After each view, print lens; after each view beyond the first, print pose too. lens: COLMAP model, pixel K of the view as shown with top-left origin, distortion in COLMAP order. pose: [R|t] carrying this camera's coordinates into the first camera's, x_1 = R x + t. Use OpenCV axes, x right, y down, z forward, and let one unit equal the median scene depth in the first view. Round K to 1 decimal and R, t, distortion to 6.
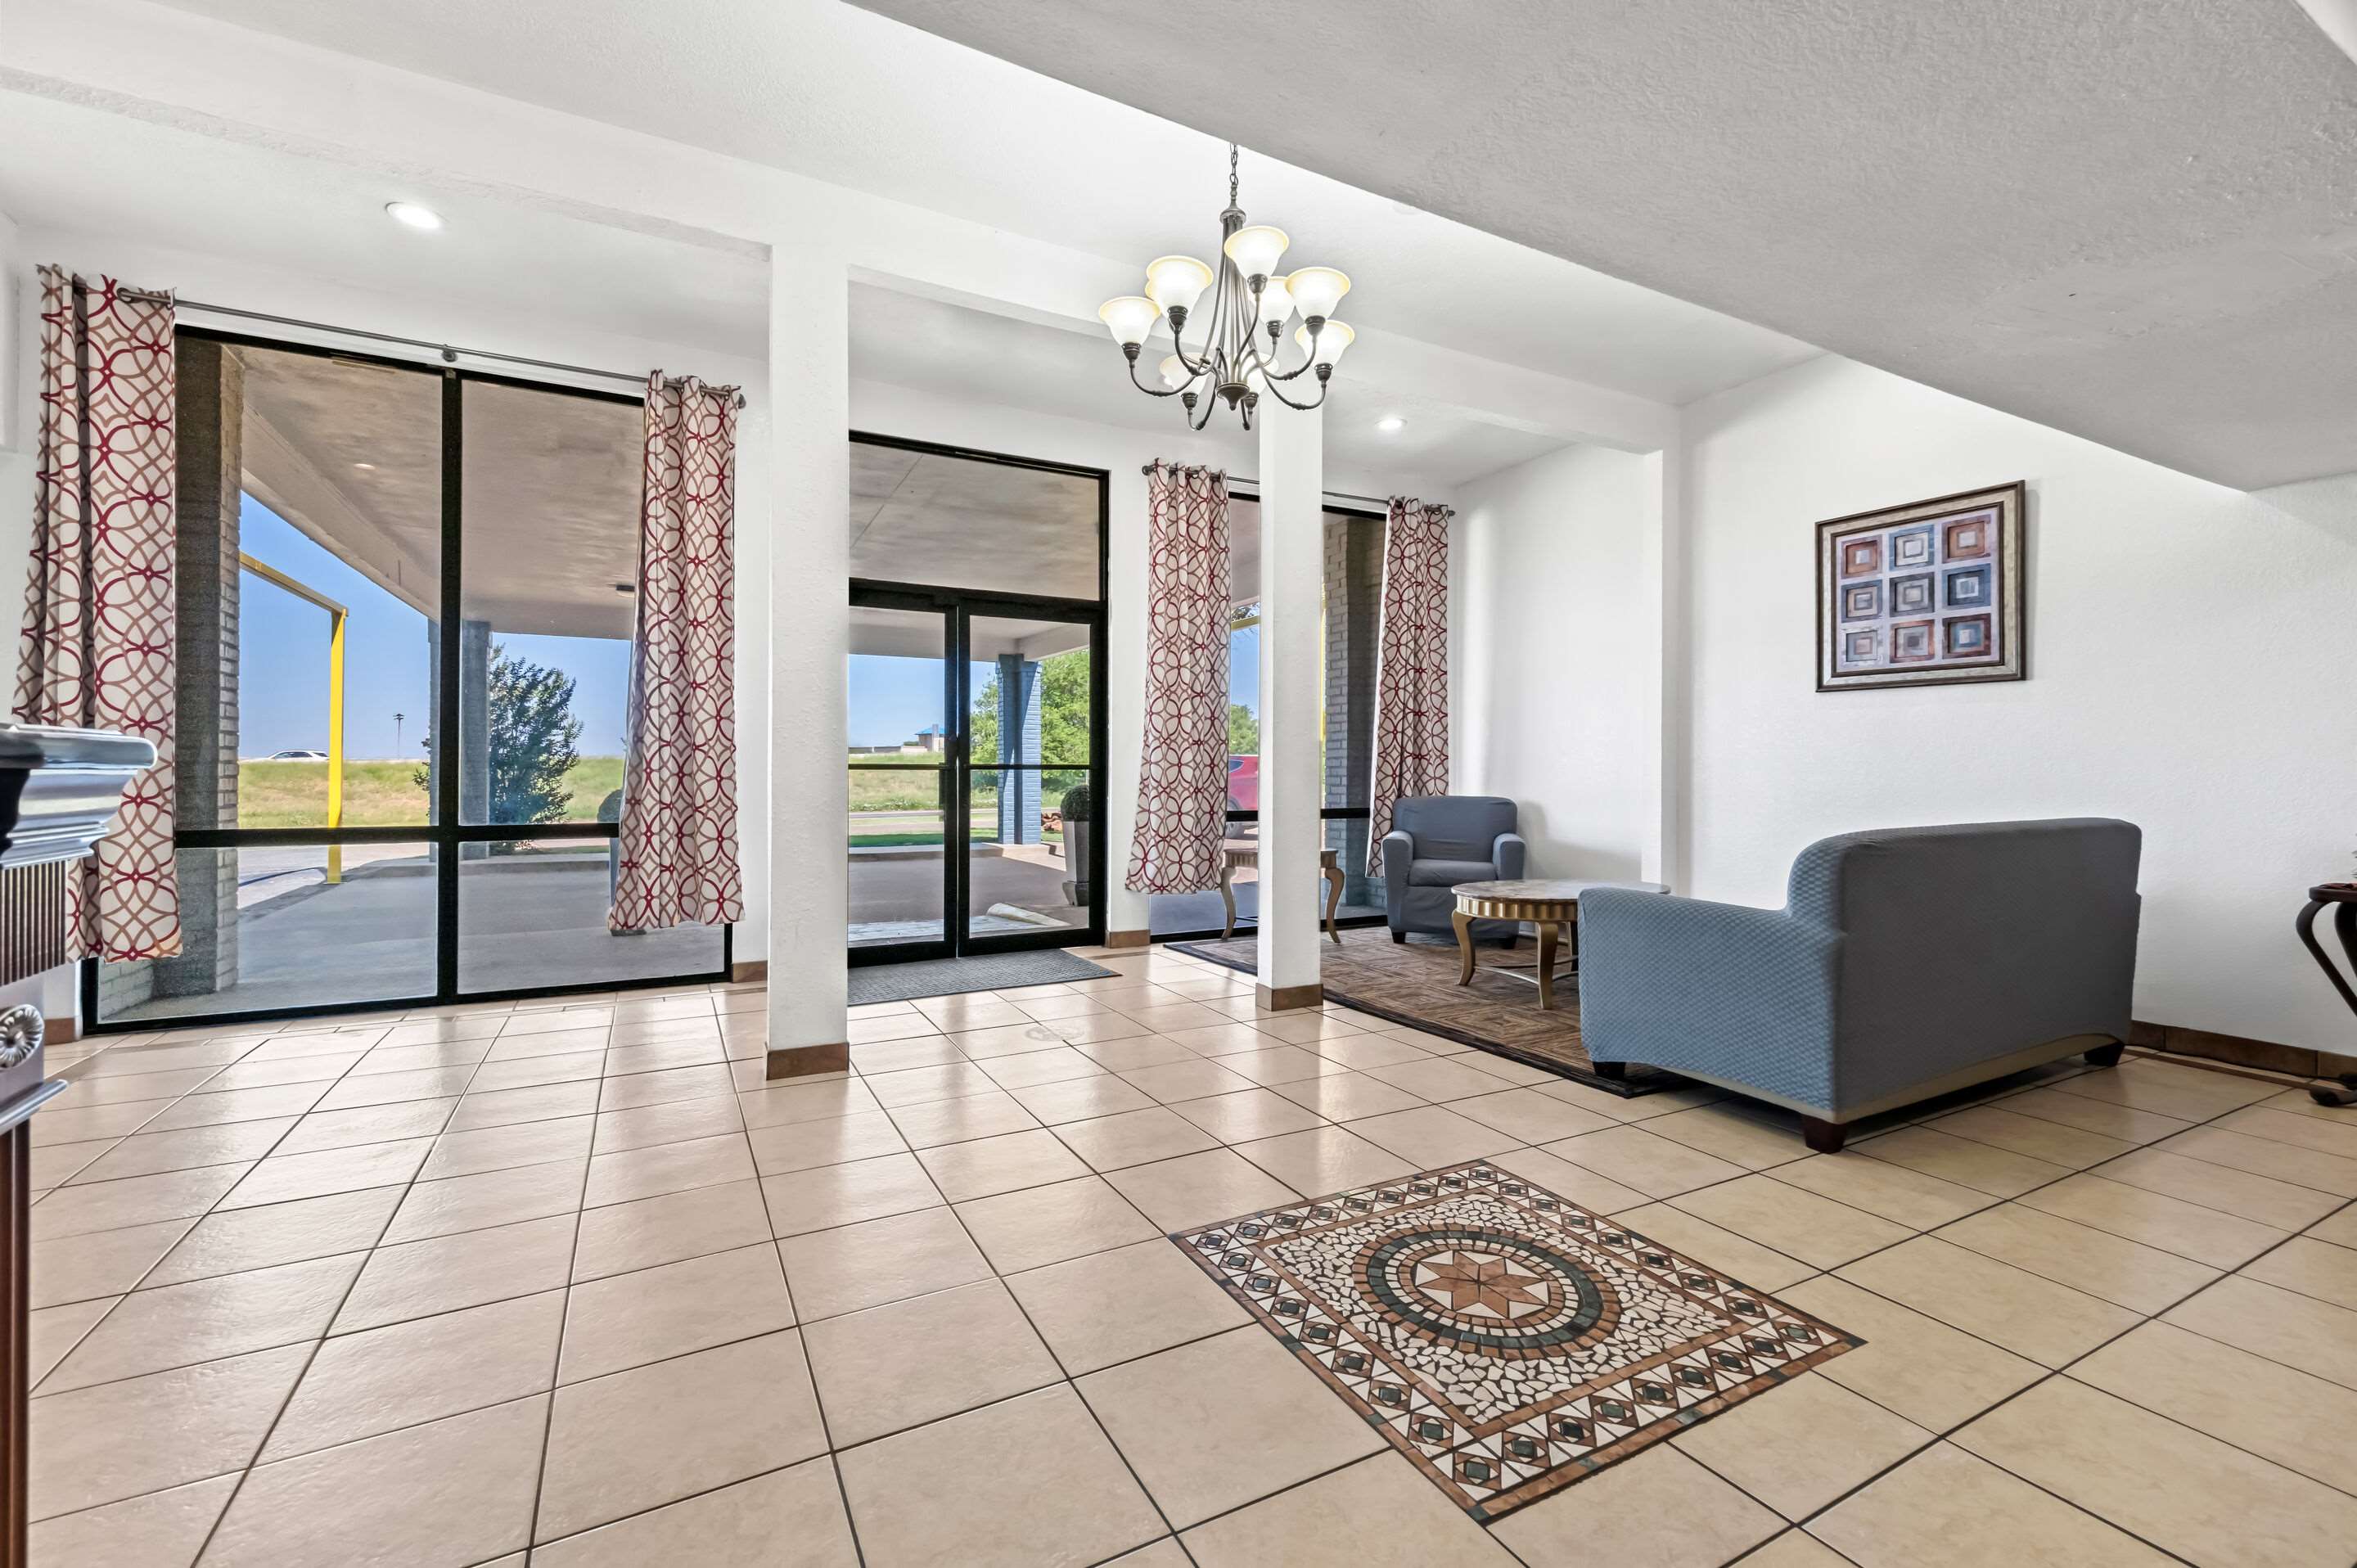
lens RADIAL K [[987.7, 0, 1177.6], [0, 987.7, 774.1], [0, 0, 1]] dist [0.007319, -0.001147]
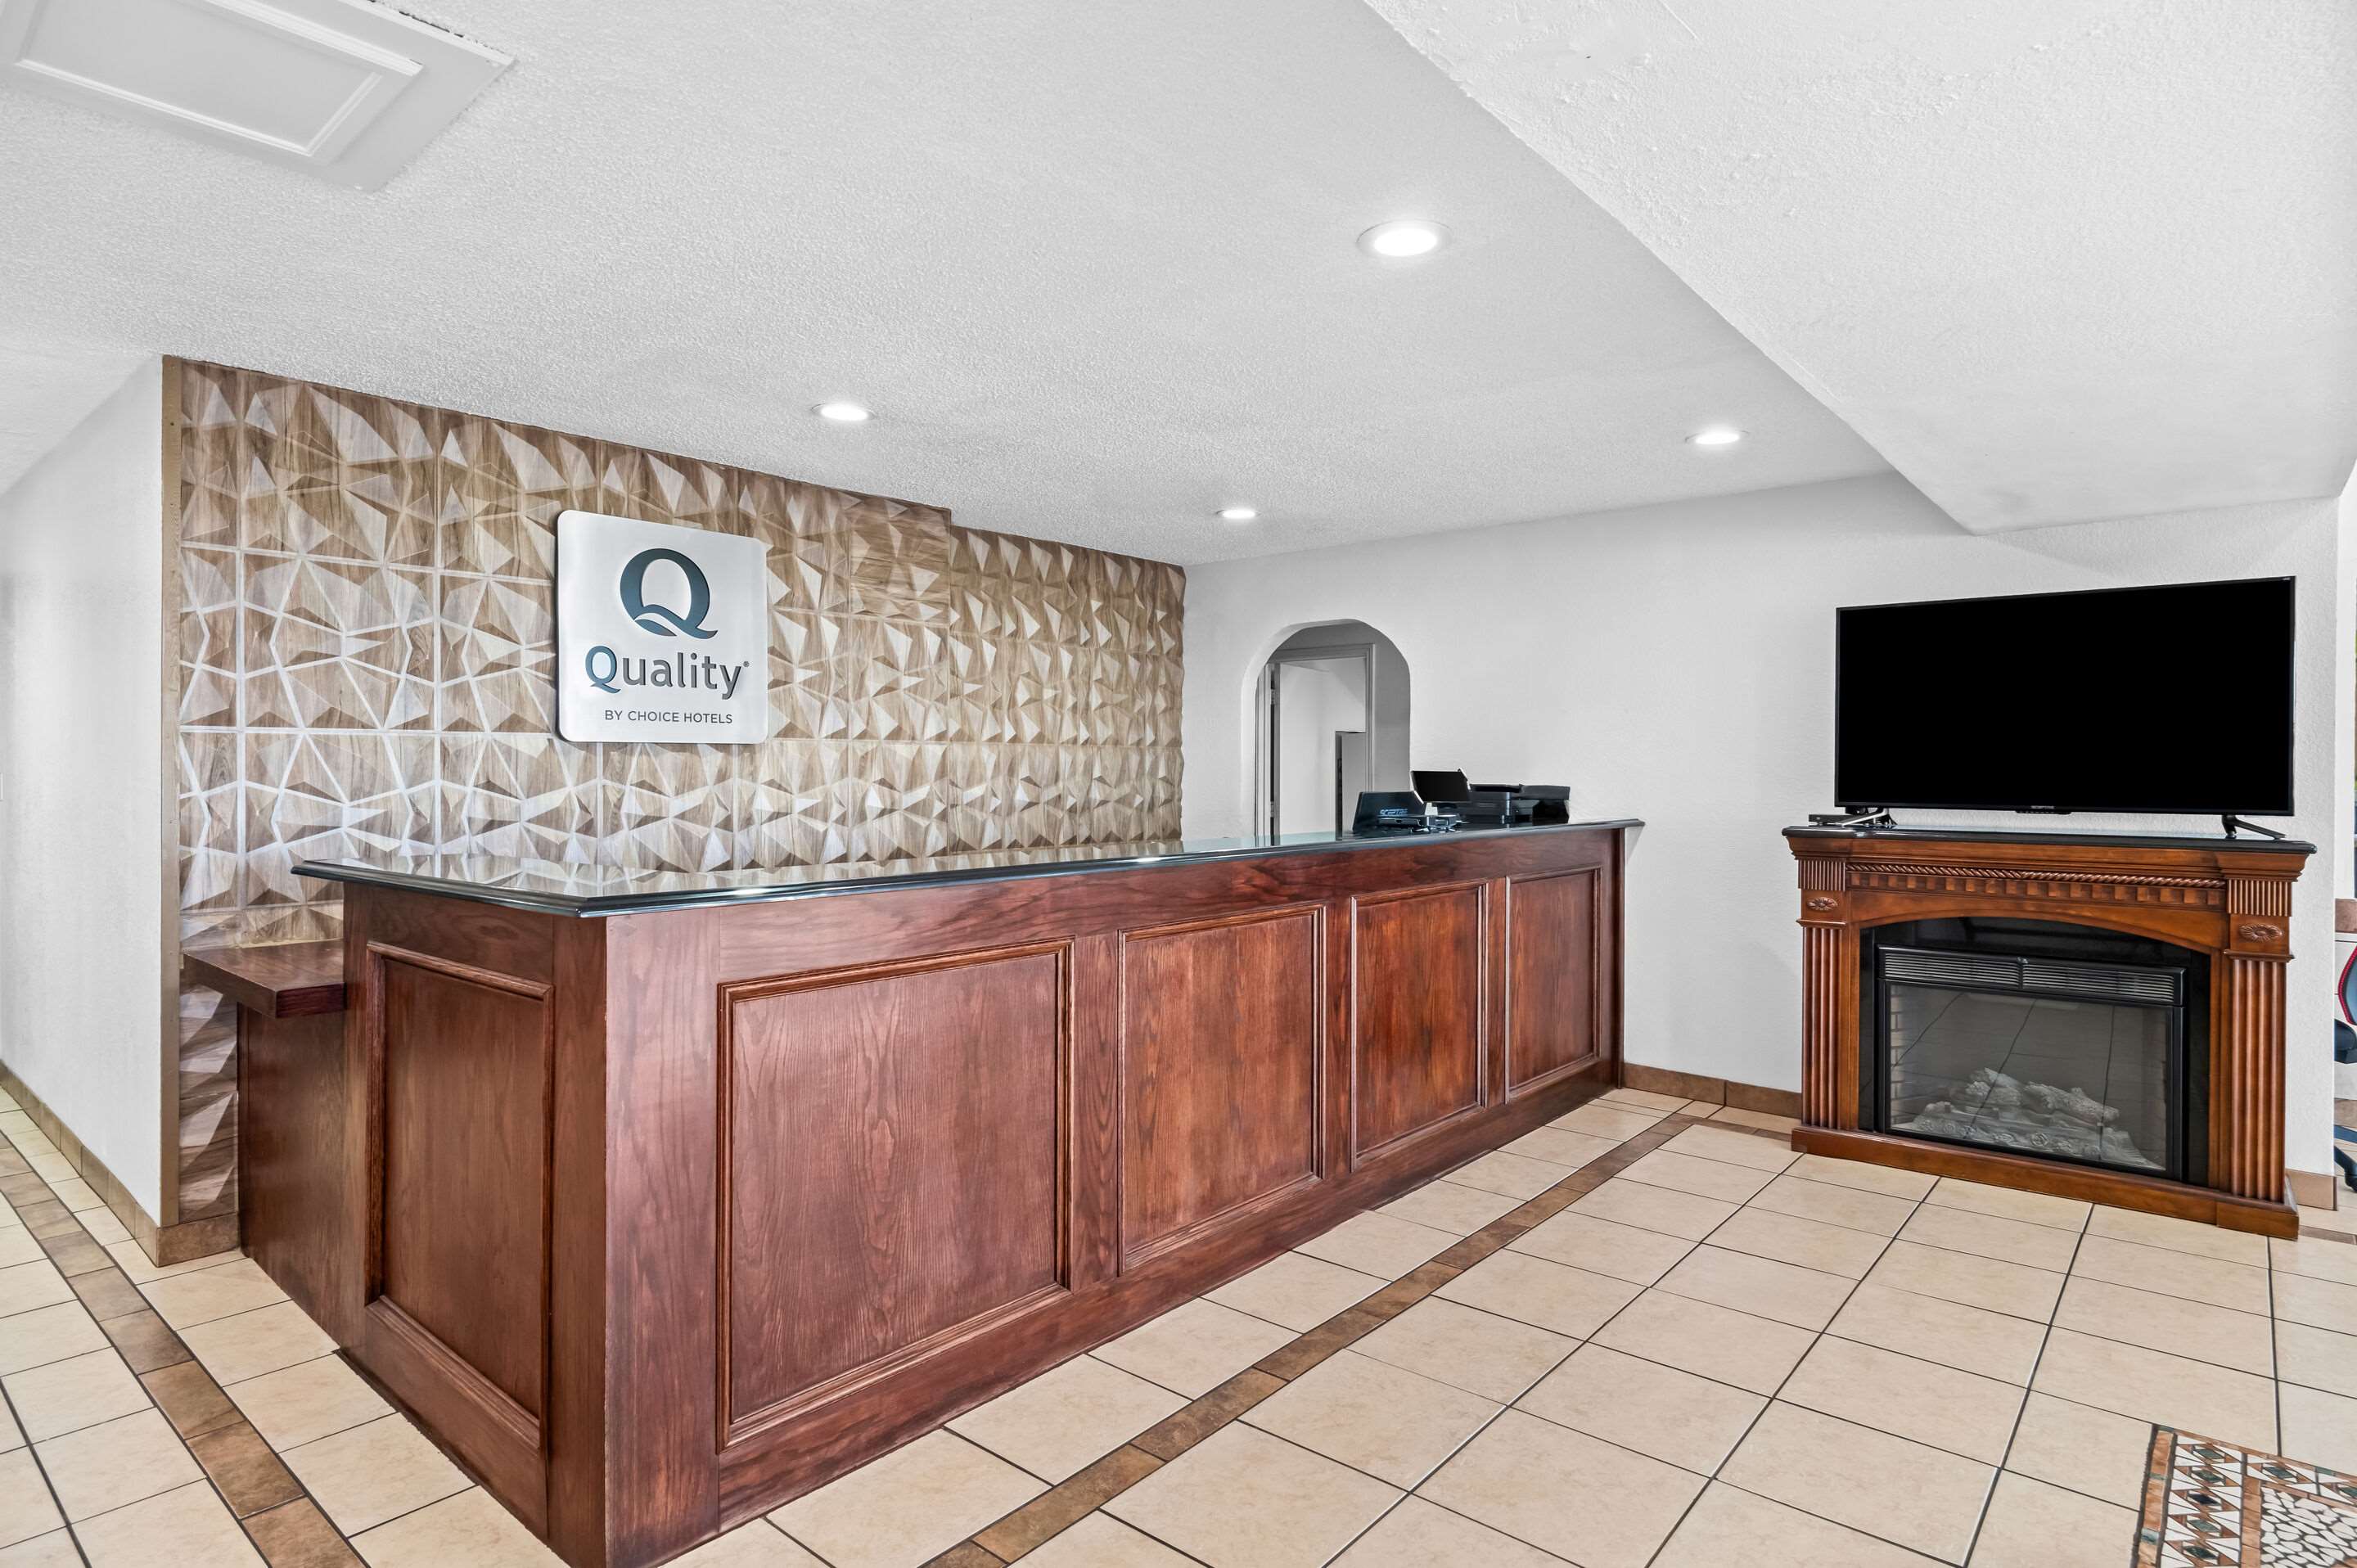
lens RADIAL K [[1261.1, 0, 1163.0], [0, 1261.1, 784.7], [0, 0, 1]] dist [-0.003579, 0.000496]
pose [[-0.931038, -0.002309, -0.364915, 1.518547], [-0.007529, 0.999889, 0.012882, -0.105007], [0.364844, 0.014741, -0.930952, 1.430534]]
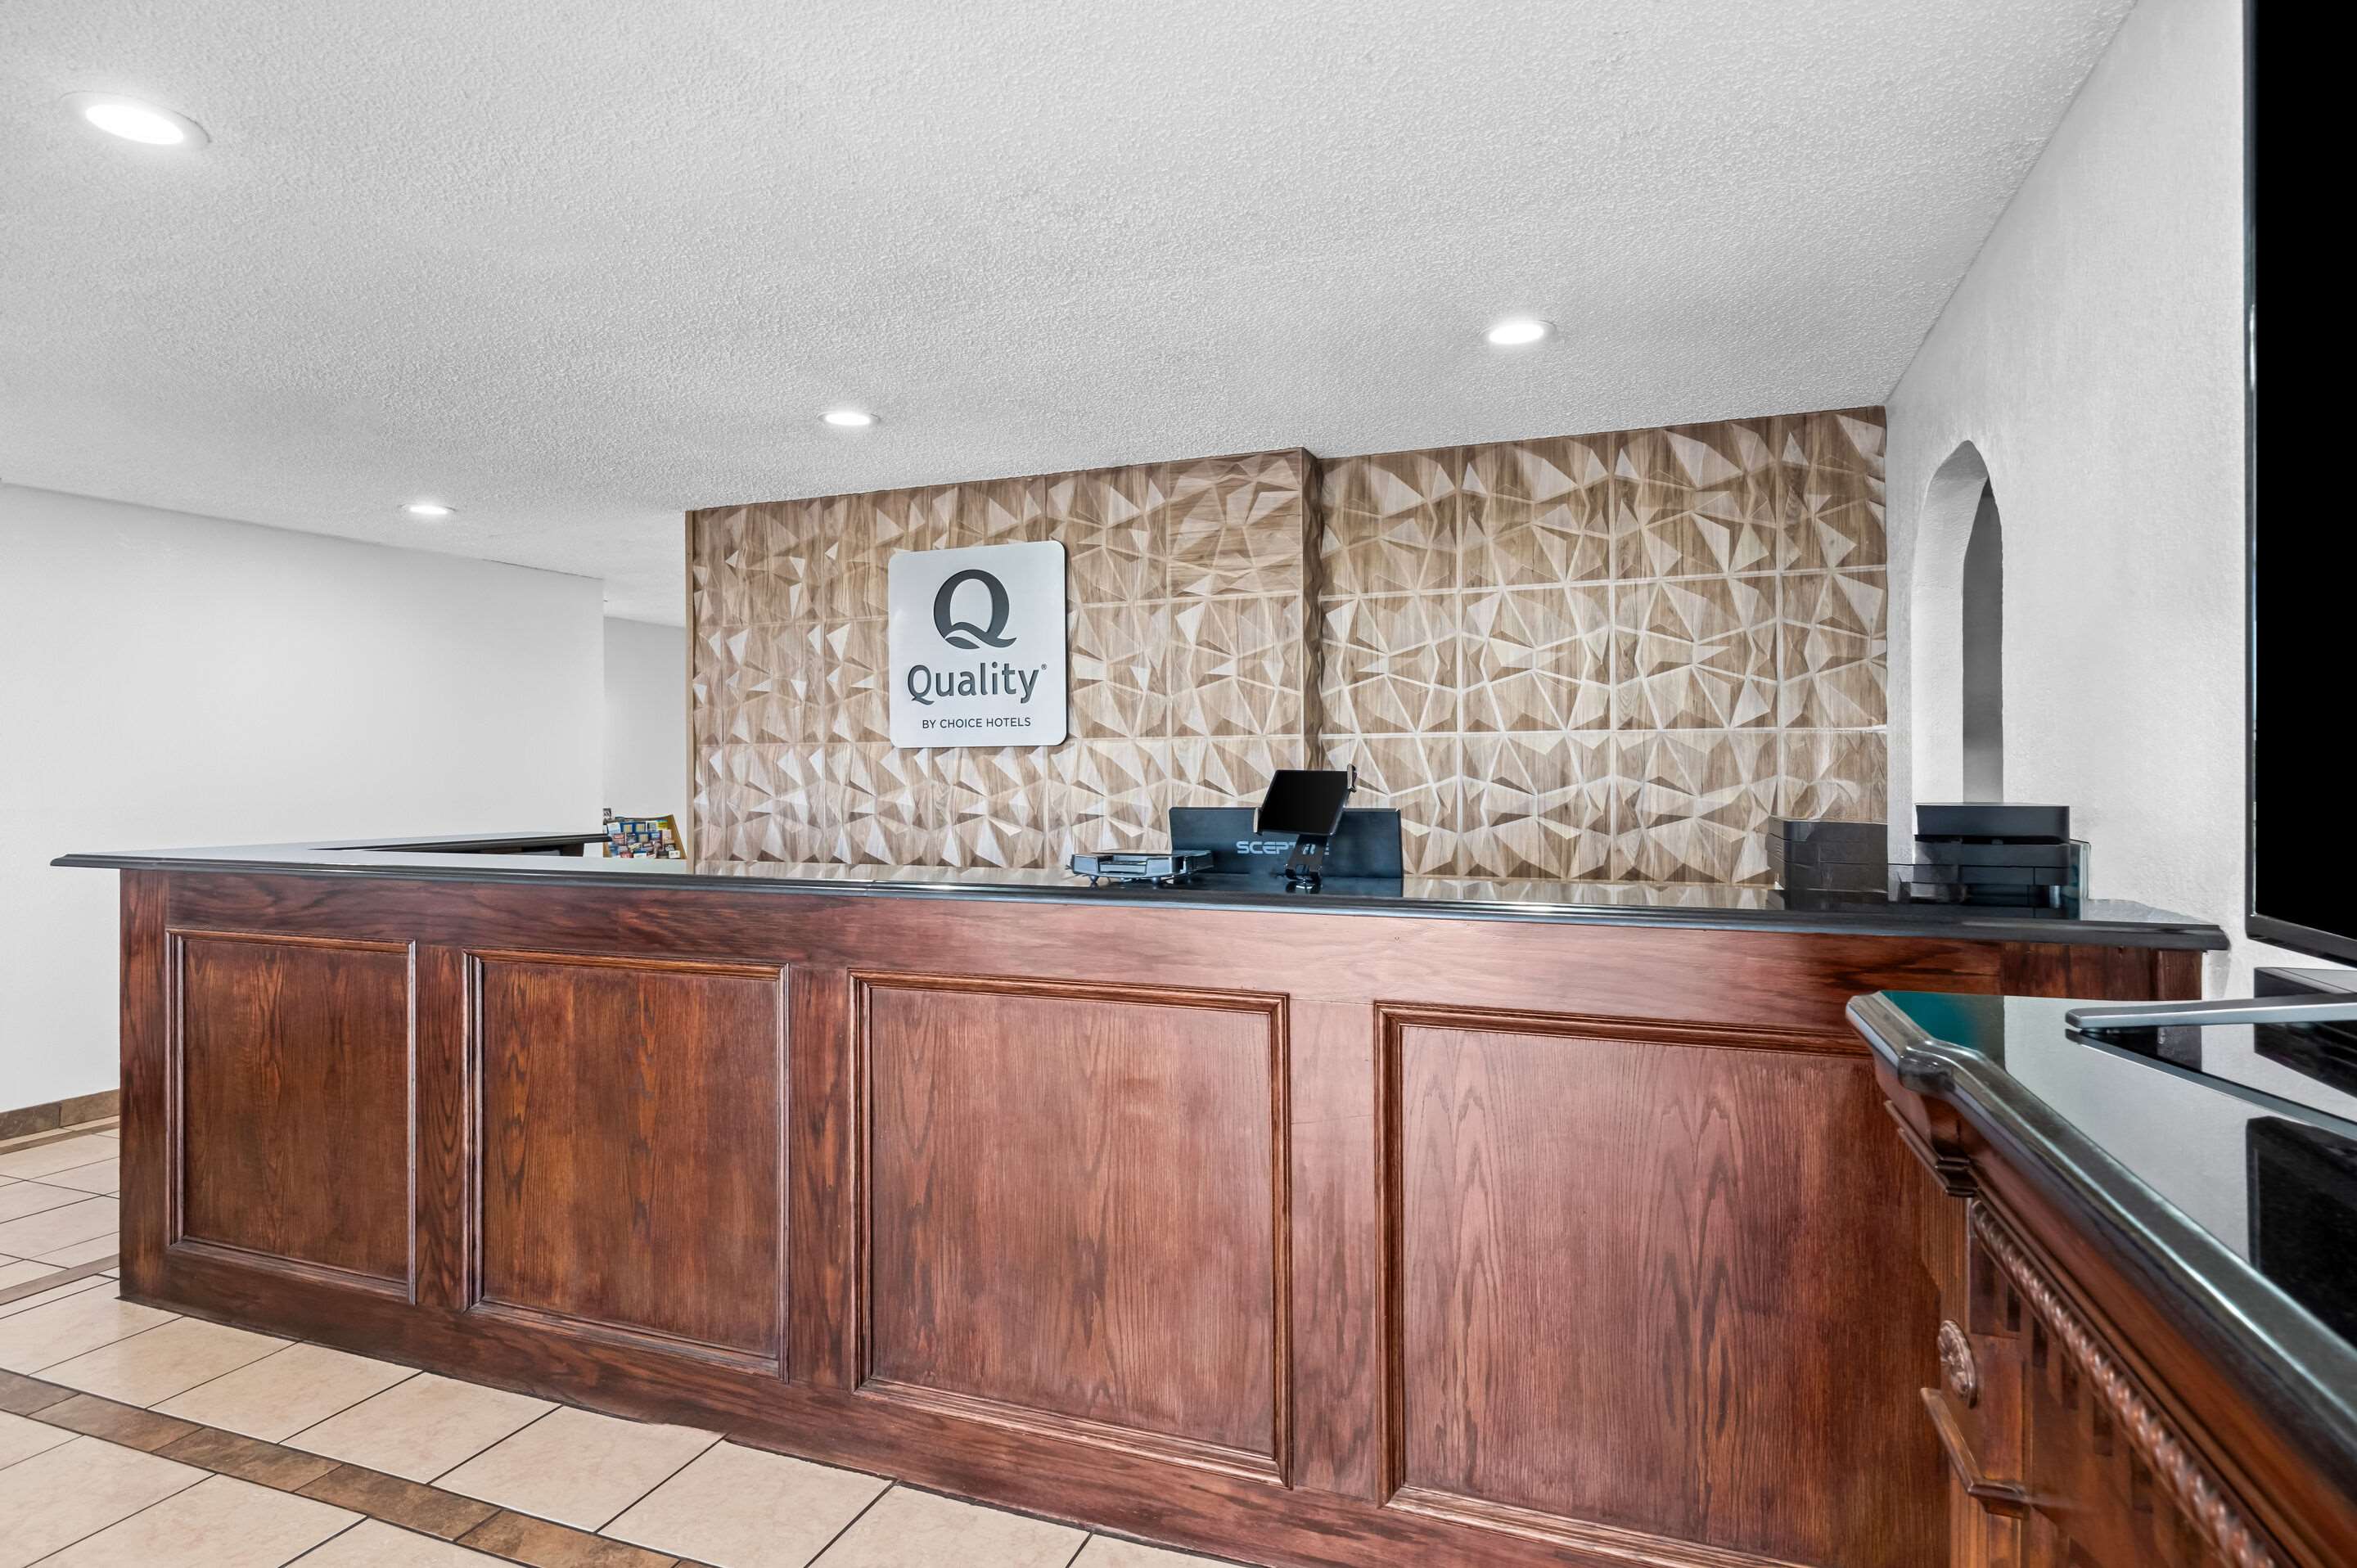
lens RADIAL K [[1261.1, 0, 1171.2], [0, 1261.1, 769.1], [0, 0, 1]] dist [-0.003579, 0.000496]
pose [[-0.654014, 0.000170, 0.756482, -0.364686], [0.006144, 0.999968, 0.005088, -0.110219], [-0.756457, 0.007975, -0.653995, 0.439304]]
